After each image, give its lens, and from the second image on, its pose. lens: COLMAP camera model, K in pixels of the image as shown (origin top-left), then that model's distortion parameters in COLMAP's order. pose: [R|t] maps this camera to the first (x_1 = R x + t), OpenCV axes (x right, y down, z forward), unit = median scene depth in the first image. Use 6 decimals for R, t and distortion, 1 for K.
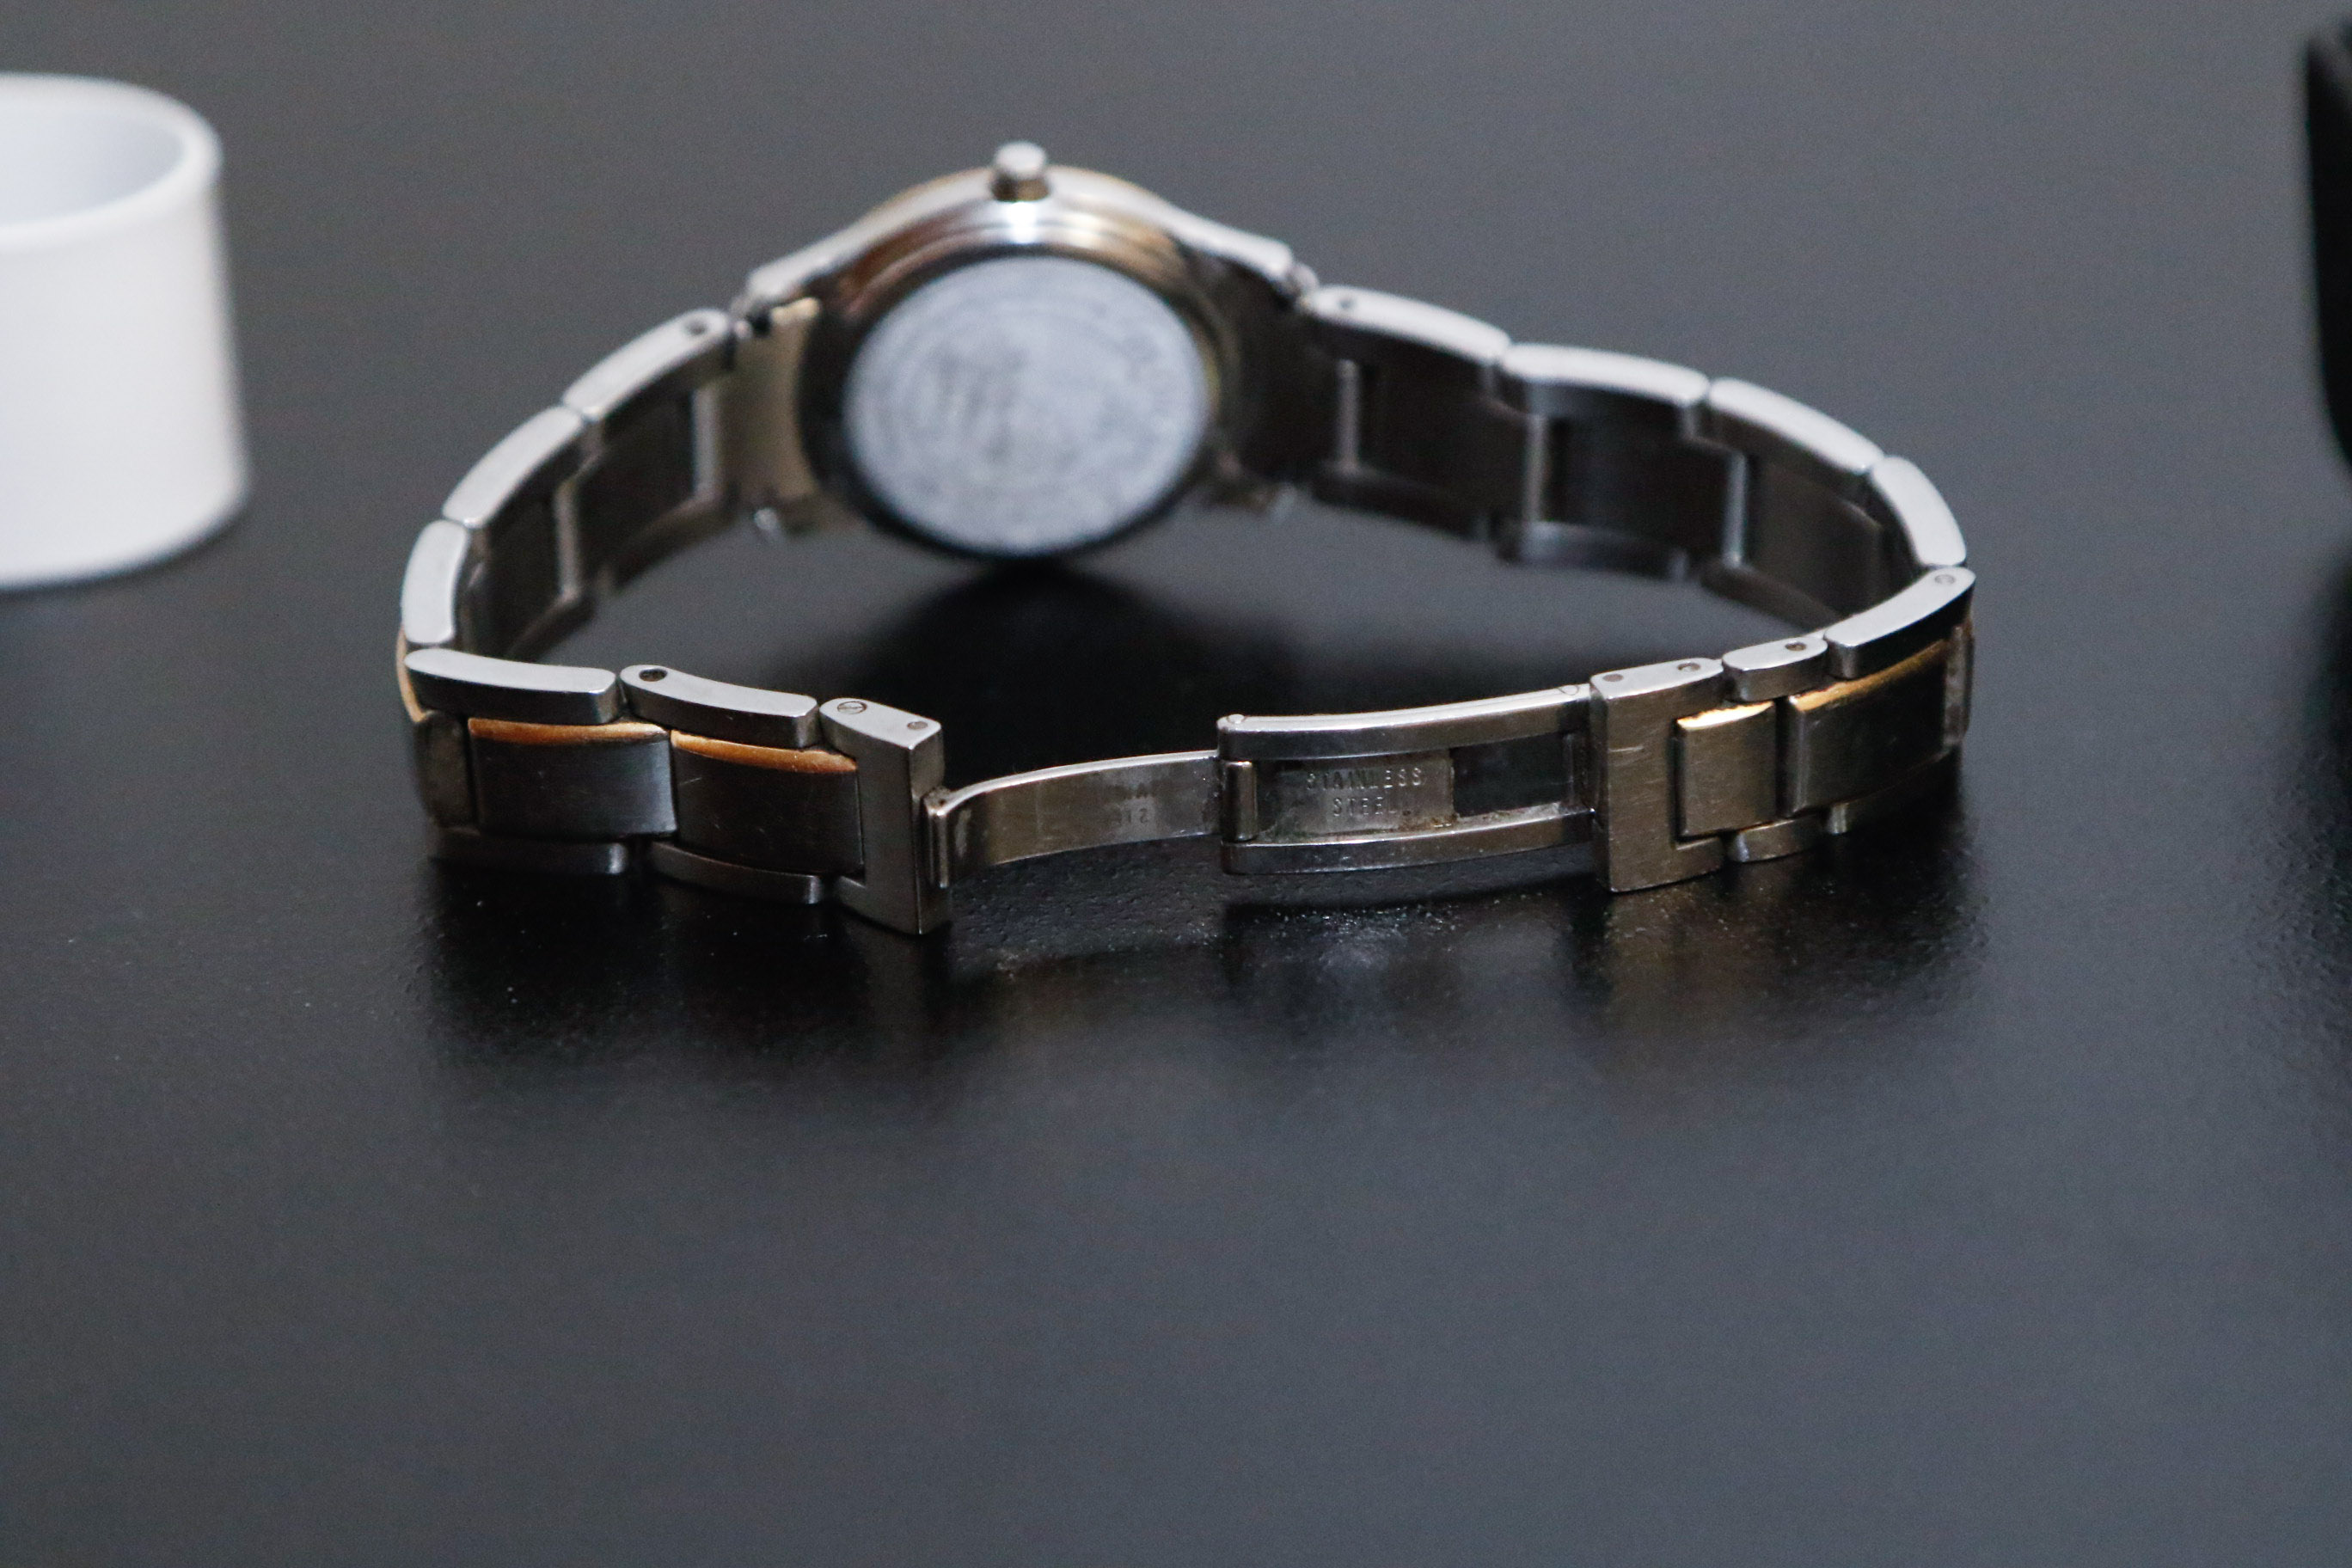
lens RADIAL K [[10471.3, 0, 1176.0], [0, 10471.3, 784.0], [0, 0, 1]] dist [-0.080802, -0.415329]
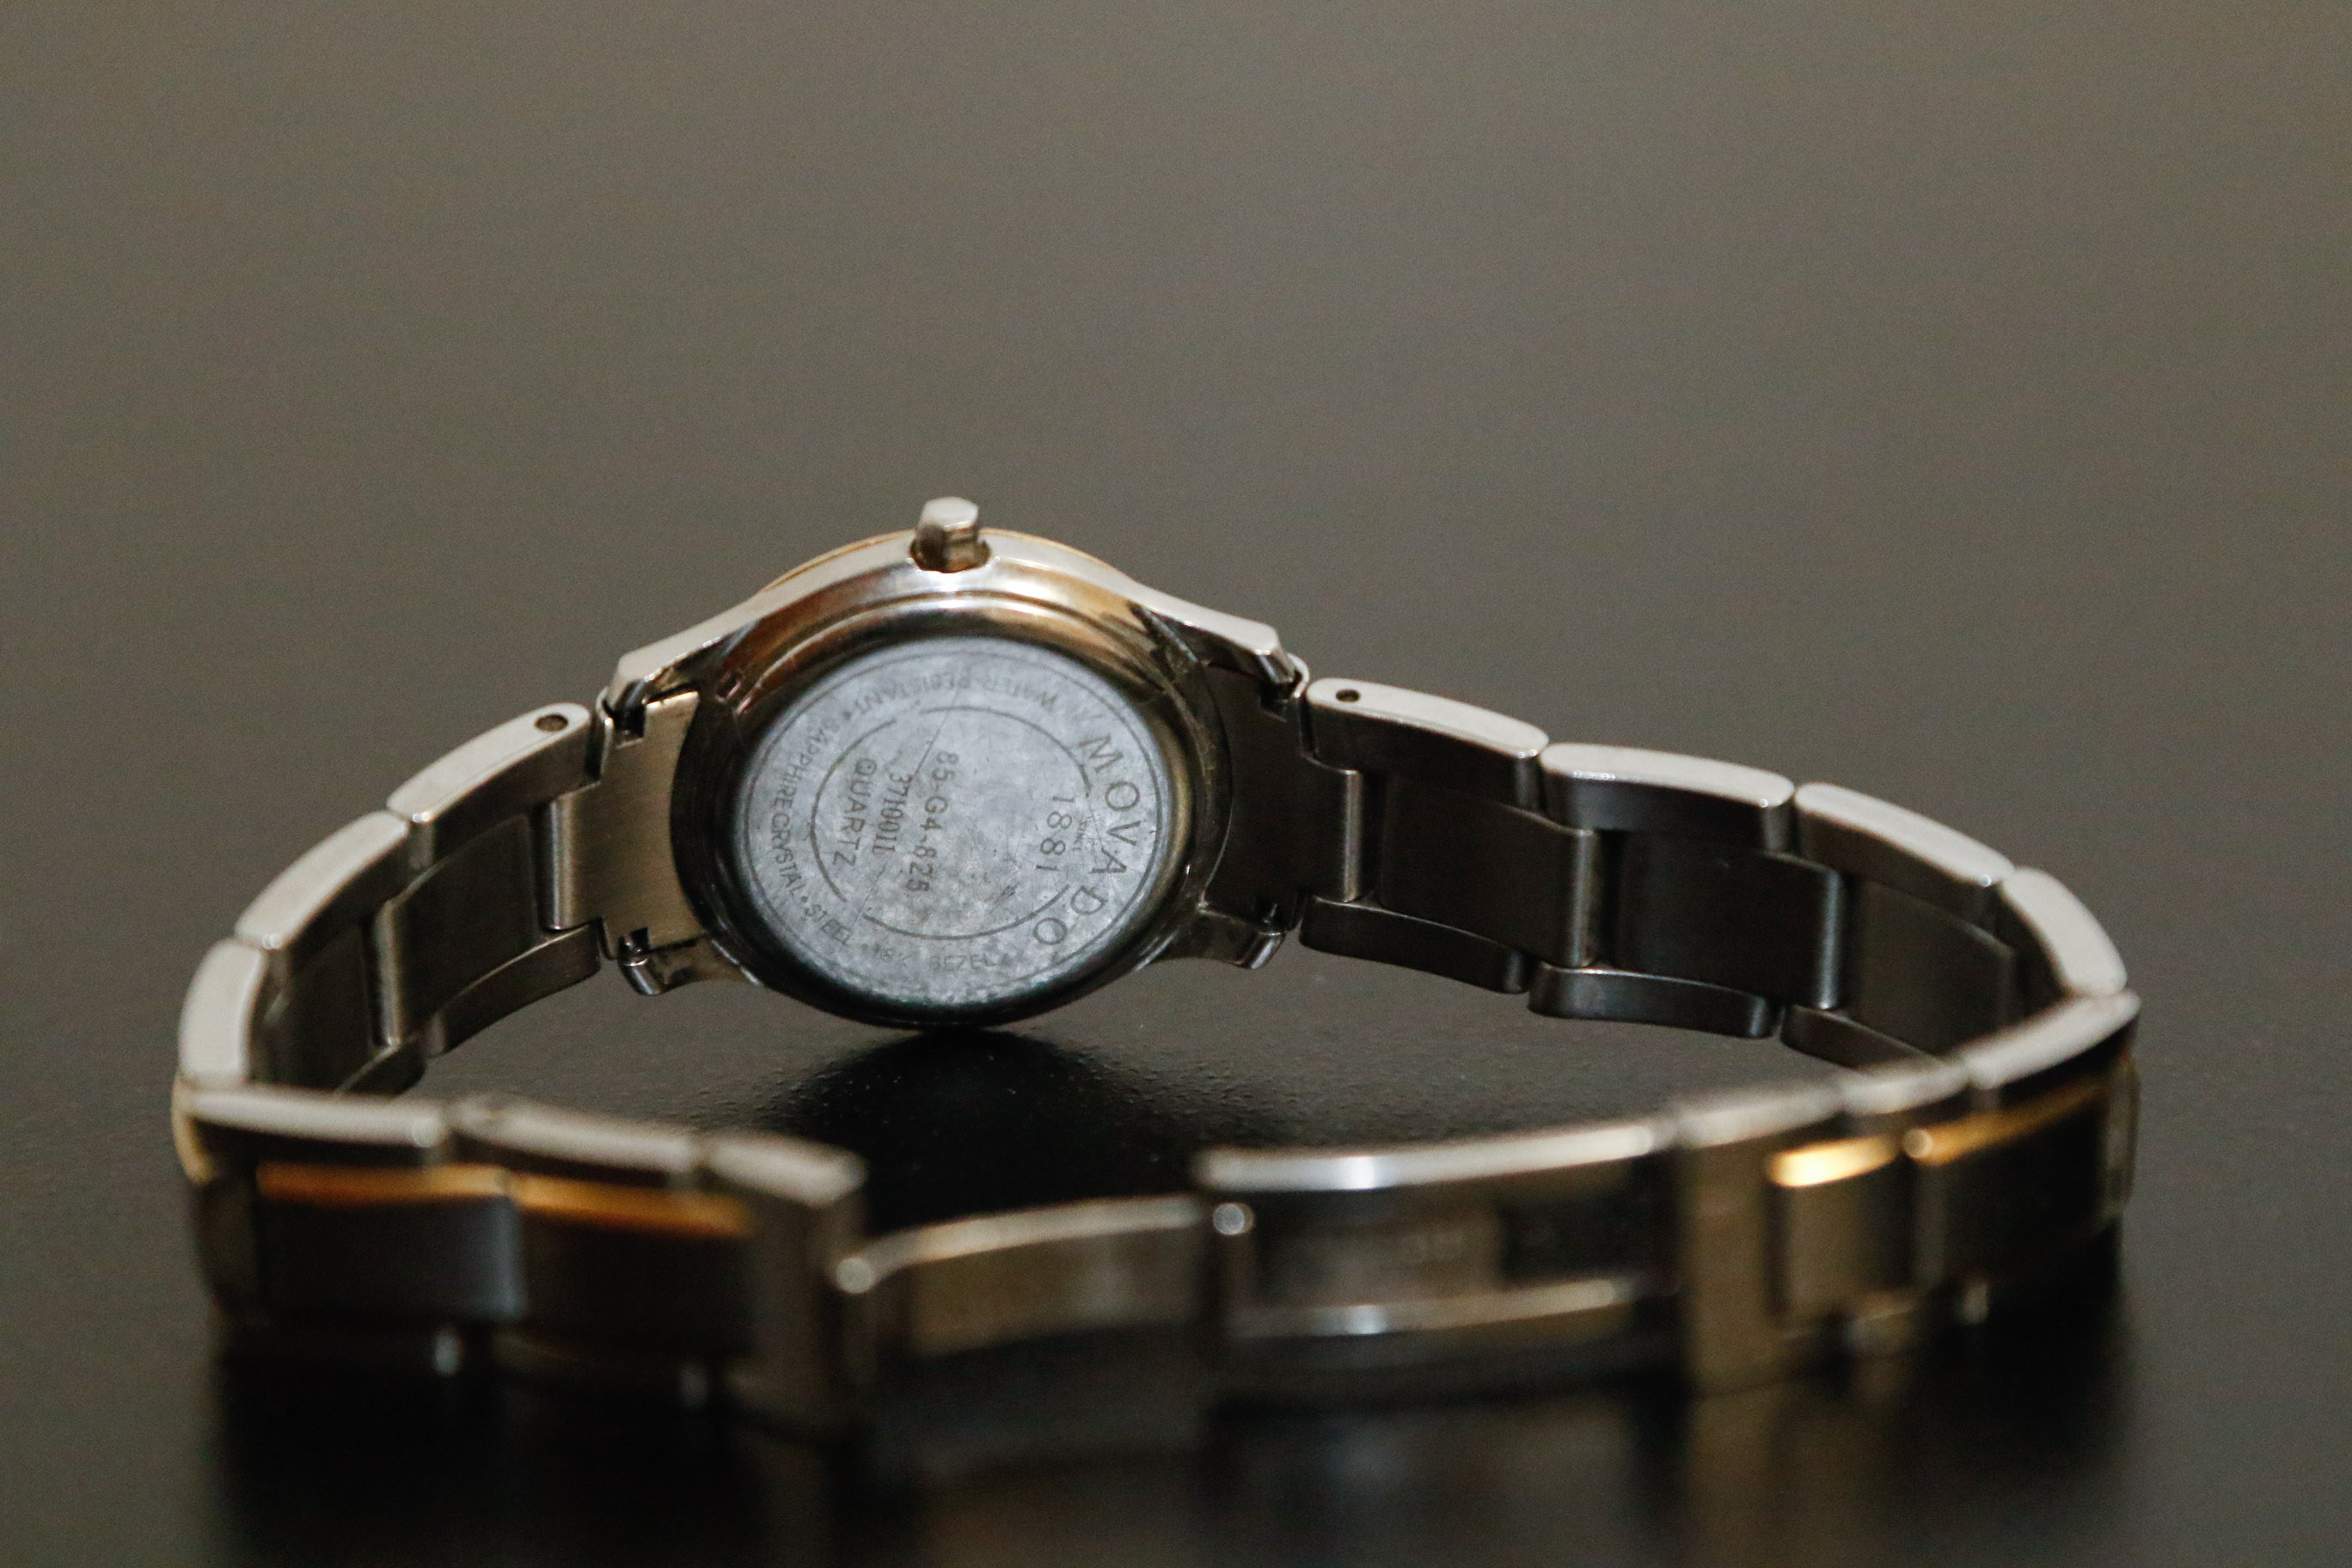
lens RADIAL K [[11347.8, 0, 1176.0], [0, 11347.8, 784.0], [0, 0, 1]] dist [0.105475, 58.628681]
pose [[0.999942, 0.001709, 0.010611, -0.006802], [-0.000986, 0.997699, -0.067797, 0.022135], [-0.010703, 0.067782, 0.997643, 0.122615]]
